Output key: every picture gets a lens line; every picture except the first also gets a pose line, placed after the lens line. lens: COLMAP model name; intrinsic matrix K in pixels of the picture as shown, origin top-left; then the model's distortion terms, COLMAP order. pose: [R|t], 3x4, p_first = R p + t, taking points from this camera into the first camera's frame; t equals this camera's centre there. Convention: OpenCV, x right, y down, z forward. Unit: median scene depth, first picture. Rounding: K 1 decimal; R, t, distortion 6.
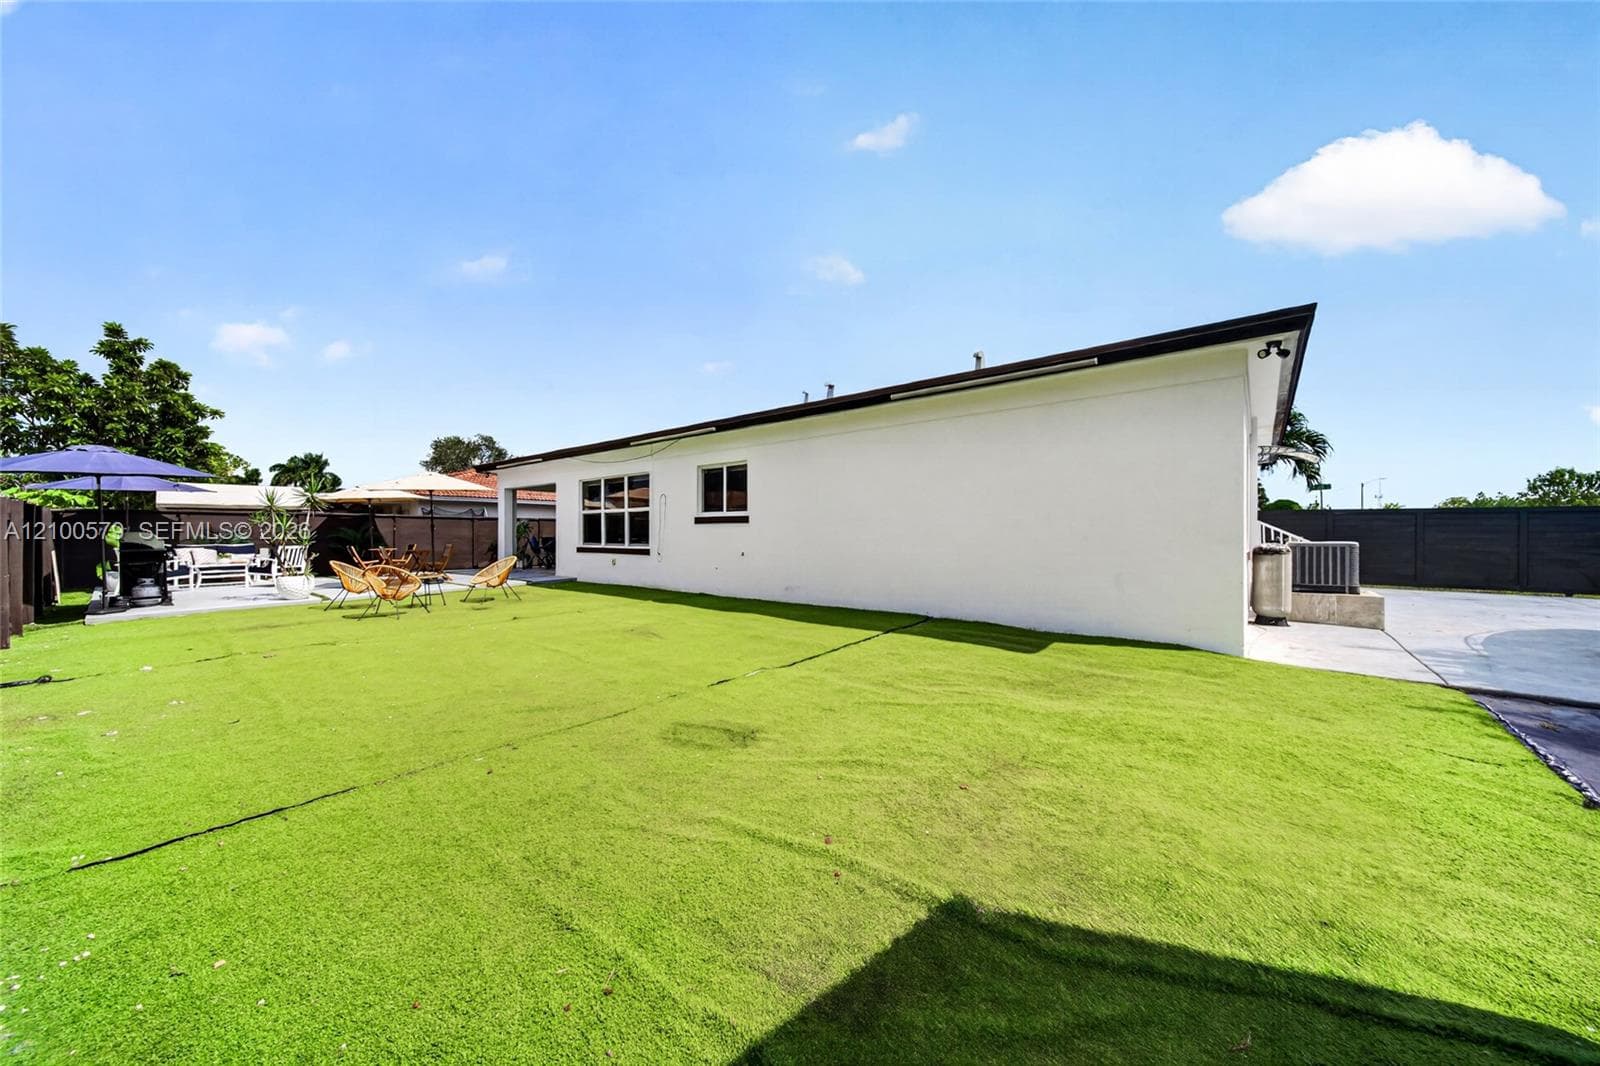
lens RADIAL K [[554.4, 0, 805.2], [0, 554.4, 522.9], [0, 0, 1]] dist [-0.001016, -0.000651]
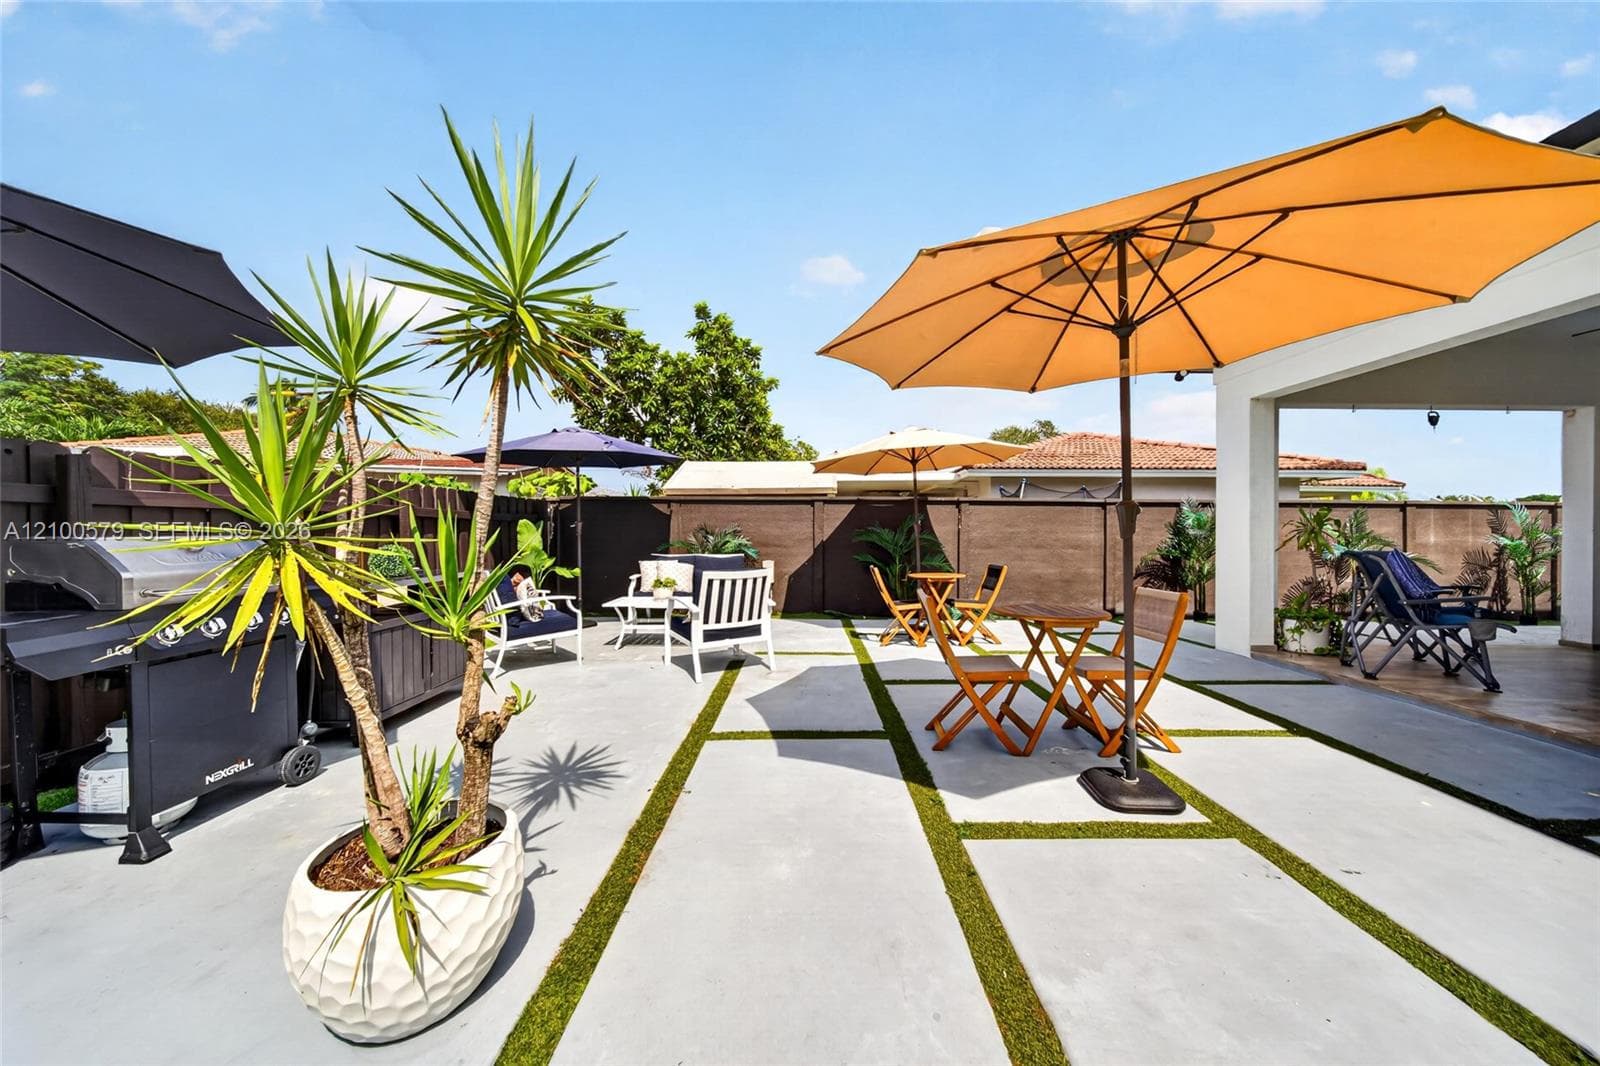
lens RADIAL K [[554.4, 0, 803.7], [0, 554.4, 534.2], [0, 0, 1]] dist [-0.001016, -0.000651]
pose [[0.620525, 0.010888, -0.784111, -0.604751], [0.009706, 0.999720, 0.021563, 0.009455], [0.784126, -0.020991, 0.620246, 0.808661]]
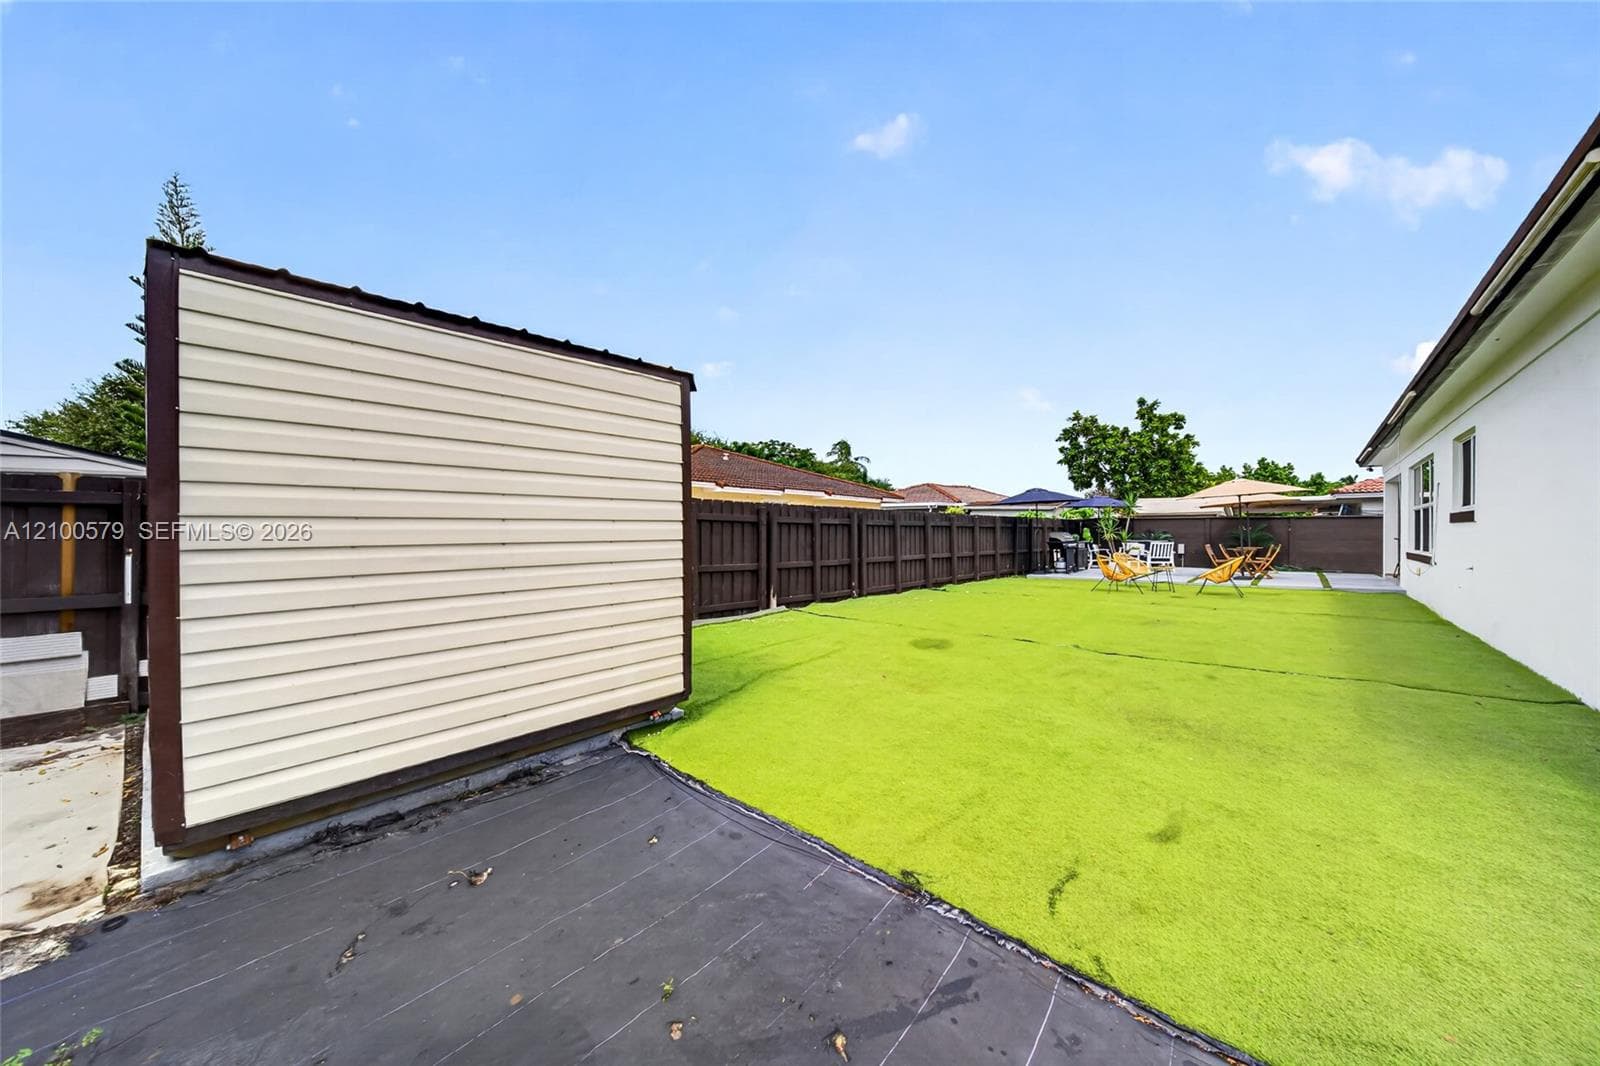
lens RADIAL K [[554.4, 0, 810.7], [0, 554.4, 535.1], [0, 0, 1]] dist [-0.001016, -0.000651]
pose [[-0.040130, 0.008778, -0.999156, 0.481442], [0.015150, 0.999852, 0.008175, -0.000530], [0.999080, -0.014809, -0.040257, 0.191365]]
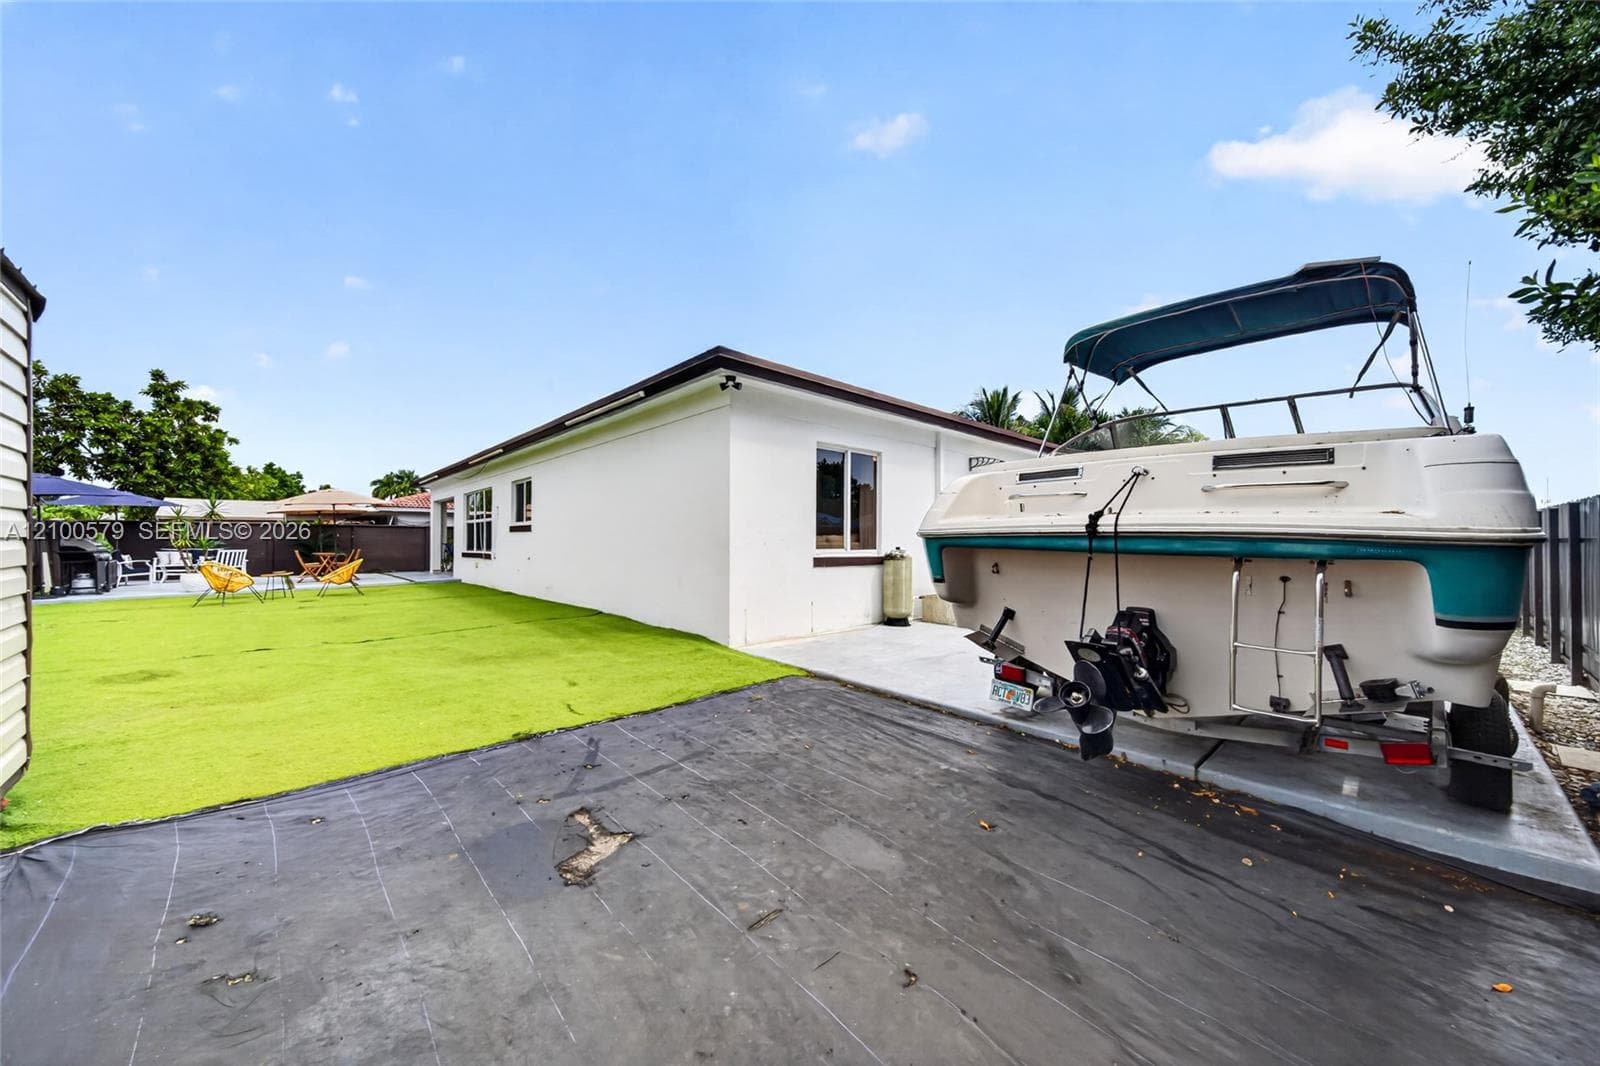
lens RADIAL K [[554.4, 0, 801.3], [0, 554.4, 528.4], [0, 0, 1]] dist [-0.001016, -0.000651]
pose [[0.991883, 0.000488, -0.127156, 0.492672], [-0.001408, 0.999973, -0.007144, 0.001405], [0.127149, 0.007265, 0.991857, -0.061516]]
